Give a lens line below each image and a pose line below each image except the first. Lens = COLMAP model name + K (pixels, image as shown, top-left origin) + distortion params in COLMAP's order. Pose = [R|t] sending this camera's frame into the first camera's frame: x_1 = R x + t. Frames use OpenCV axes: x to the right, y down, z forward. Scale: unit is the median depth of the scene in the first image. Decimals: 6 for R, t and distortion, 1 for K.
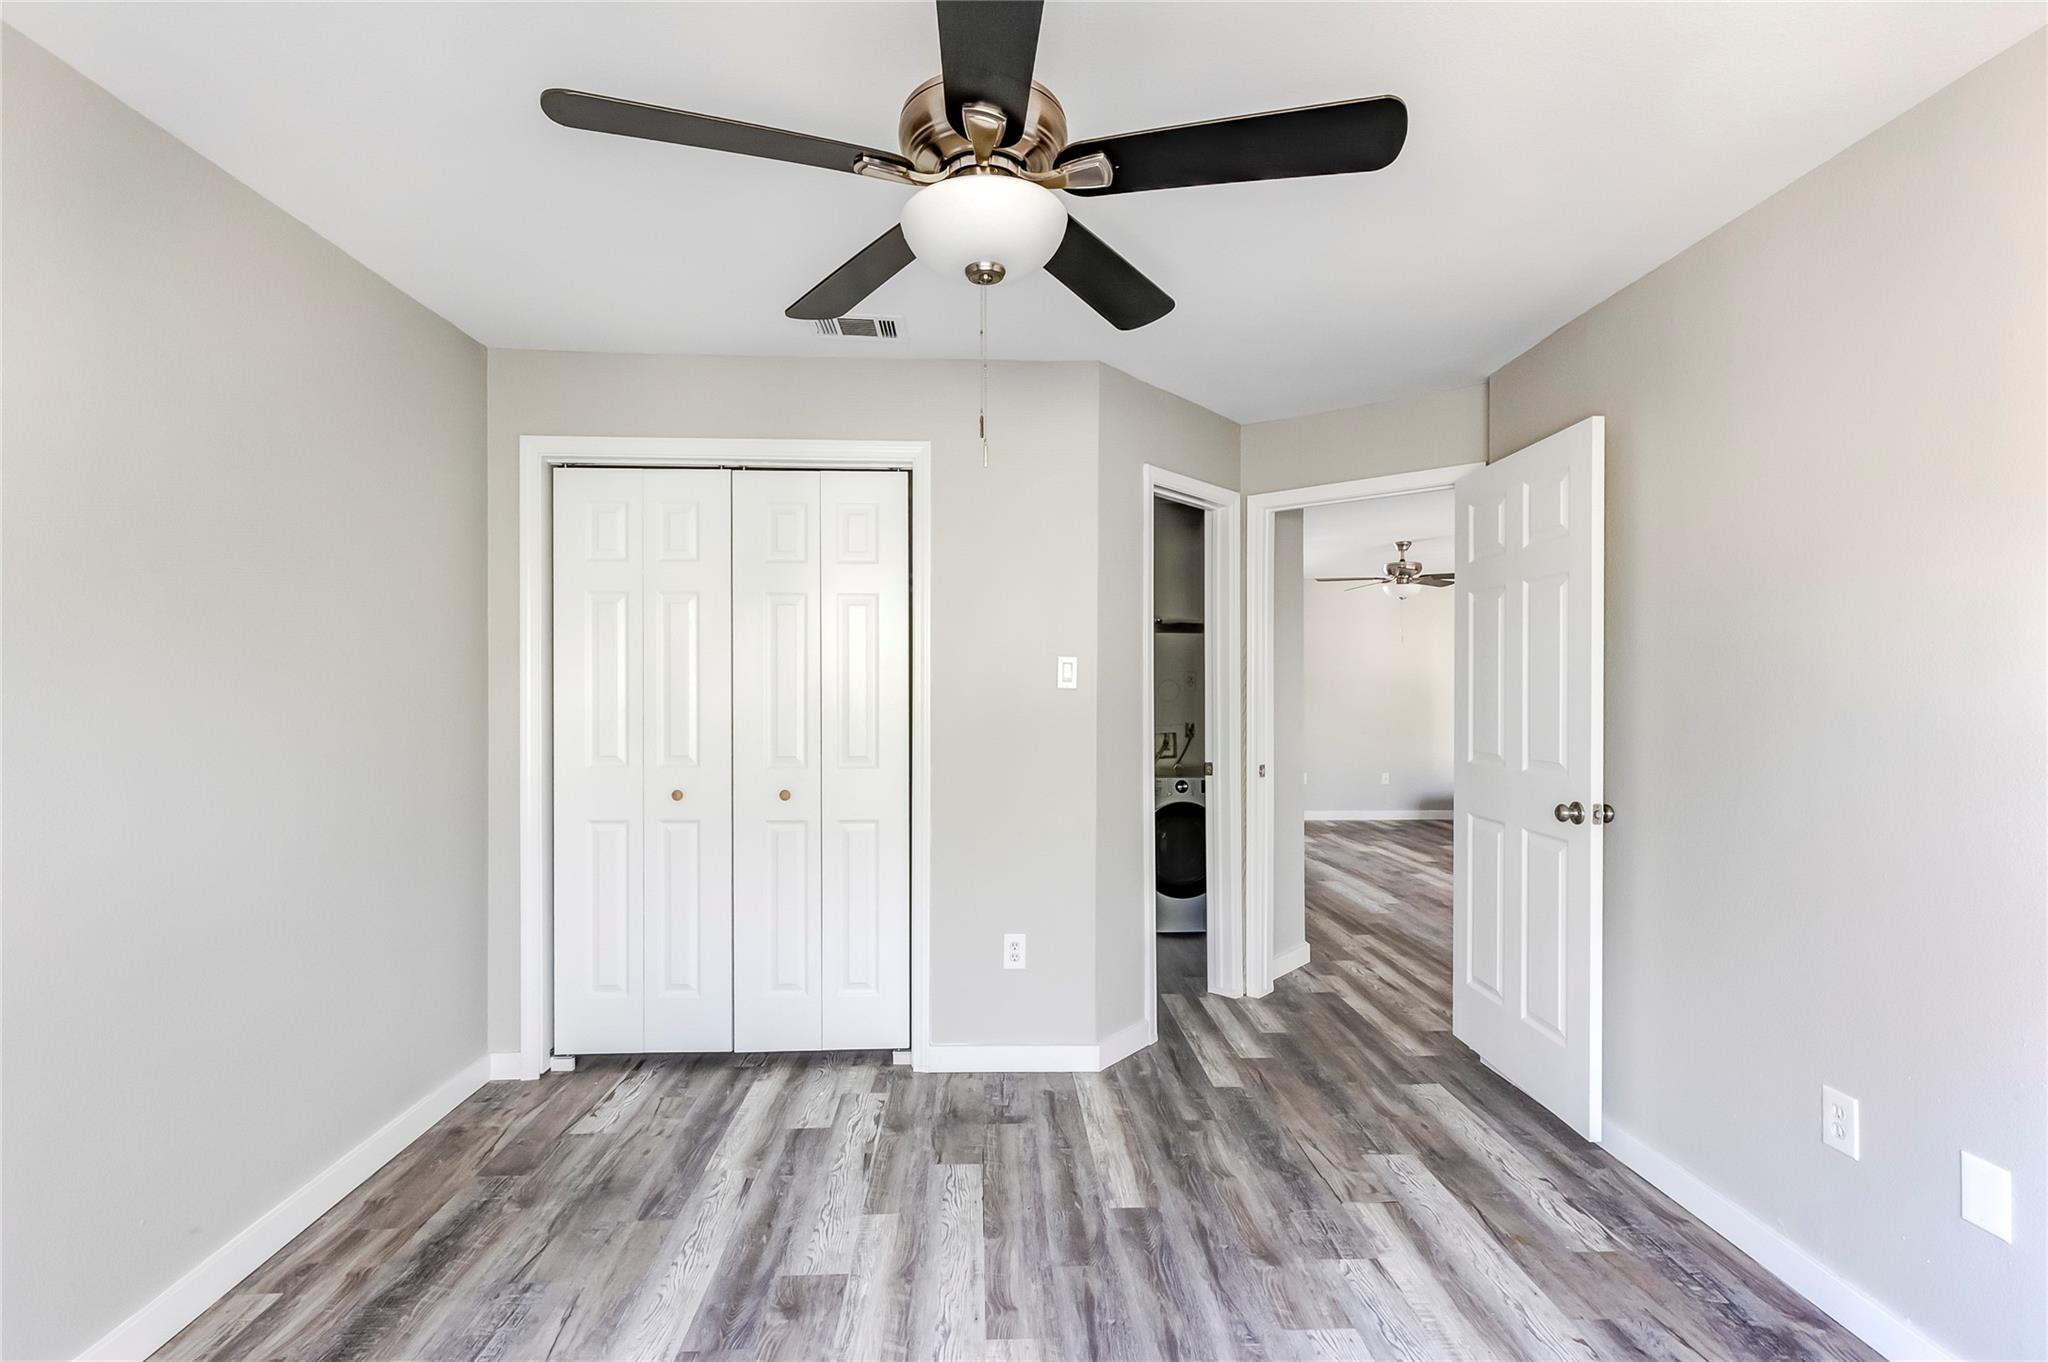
lens RADIAL K [[929.9, 0, 1024.0], [0, 929.9, 681.0], [0, 0, 1]] dist [0.003027, -0.000480]
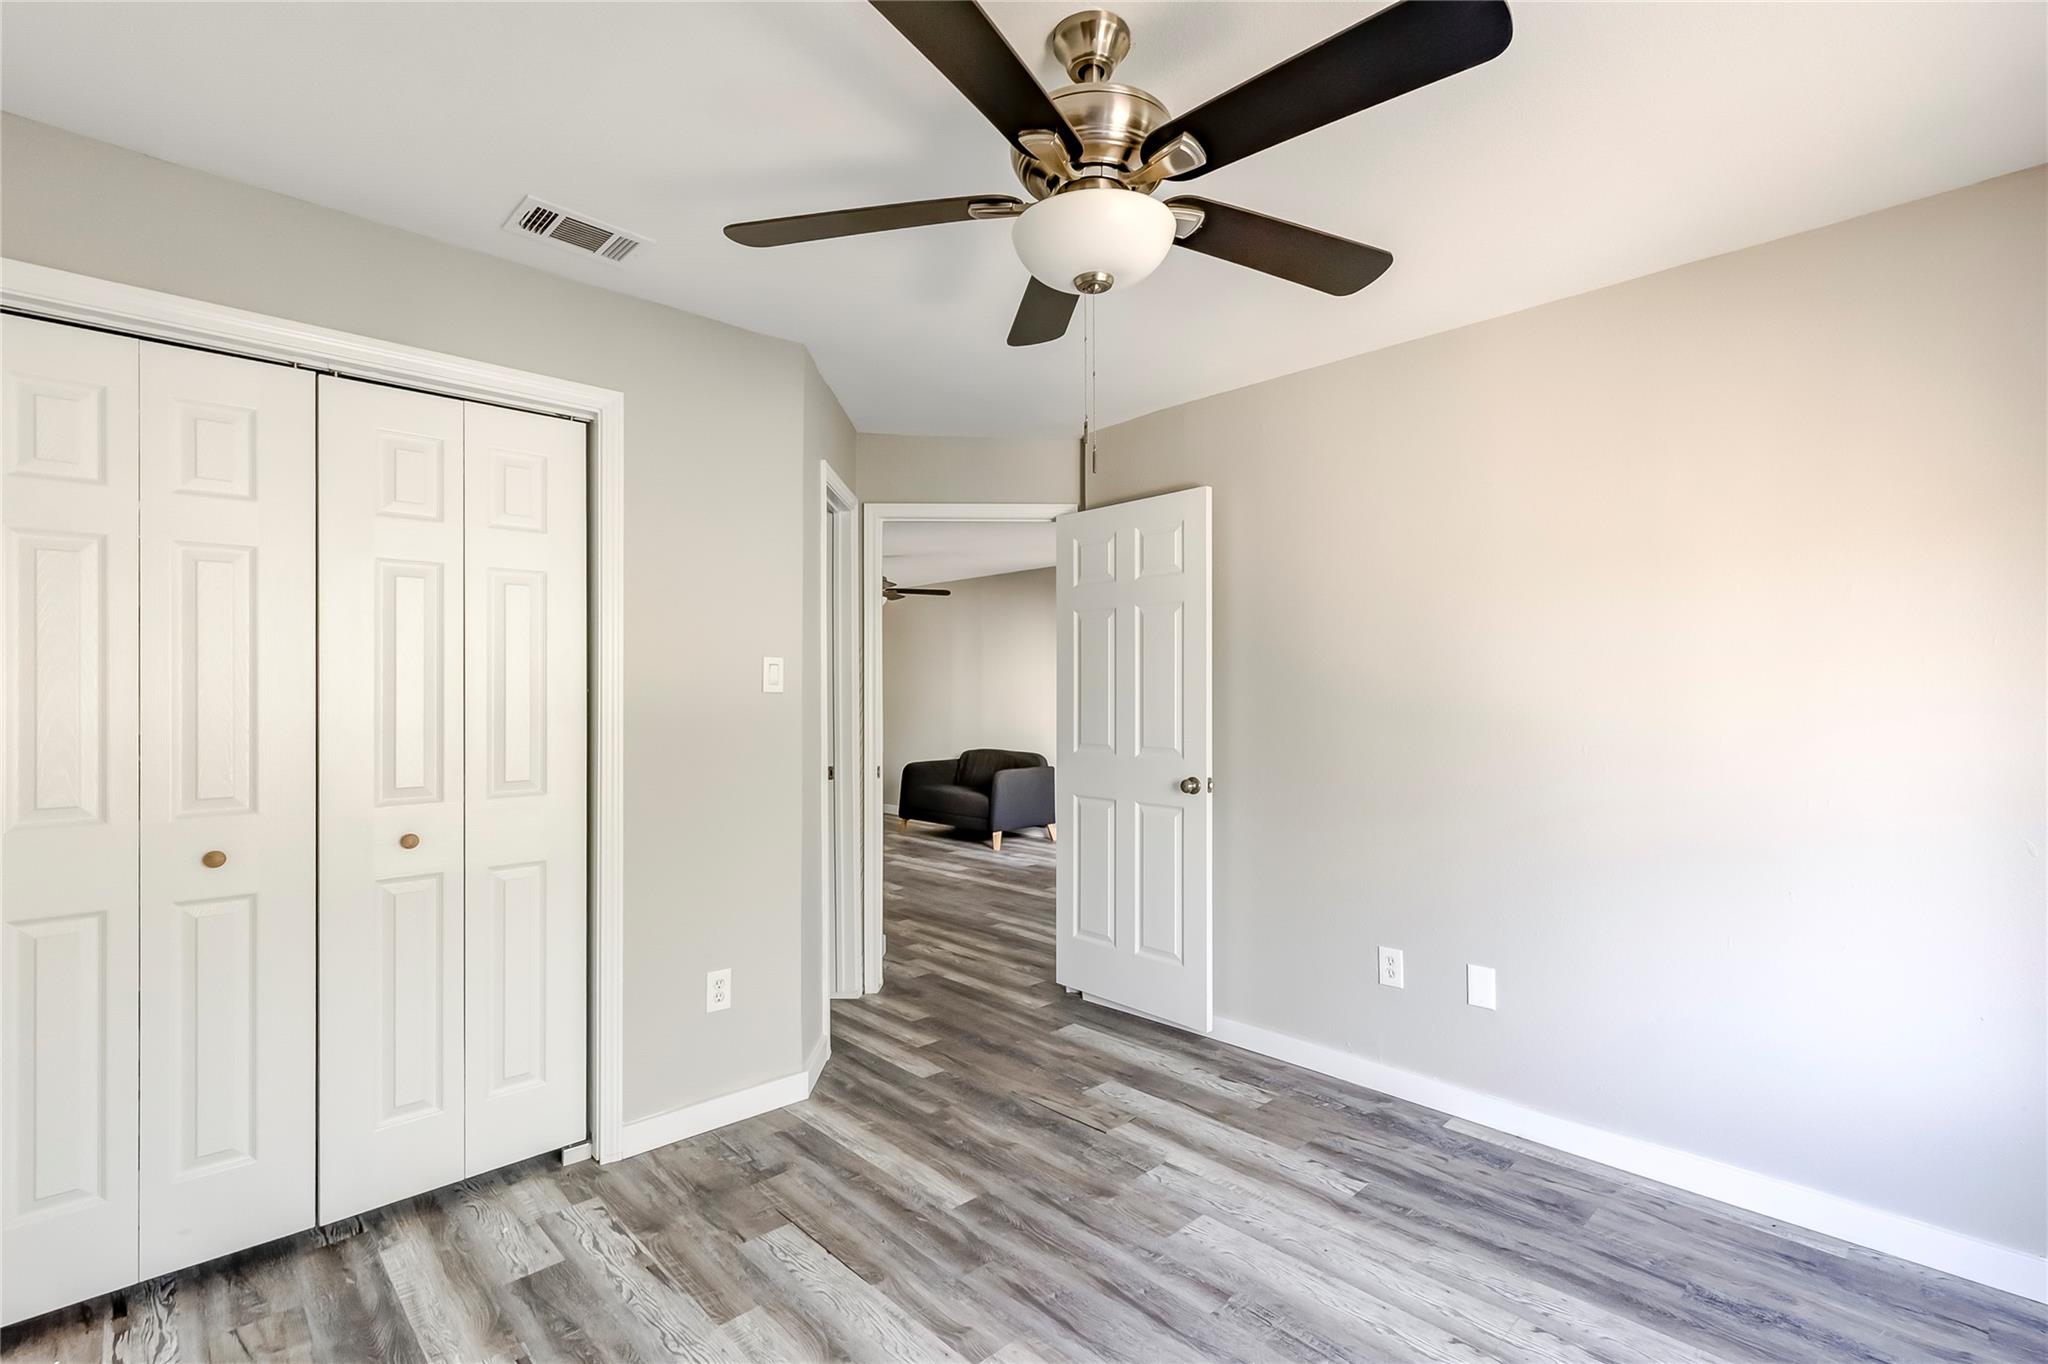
lens RADIAL K [[939.3, 0, 1026.6], [0, 939.3, 684.7], [0, 0, 1]] dist [0.003861, 0.000056]
pose [[0.748357, 0.002127, 0.663293, -0.457128], [-0.002112, 0.999997, -0.000824, 0.001328], [-0.663293, -0.000784, 0.748360, 0.165254]]
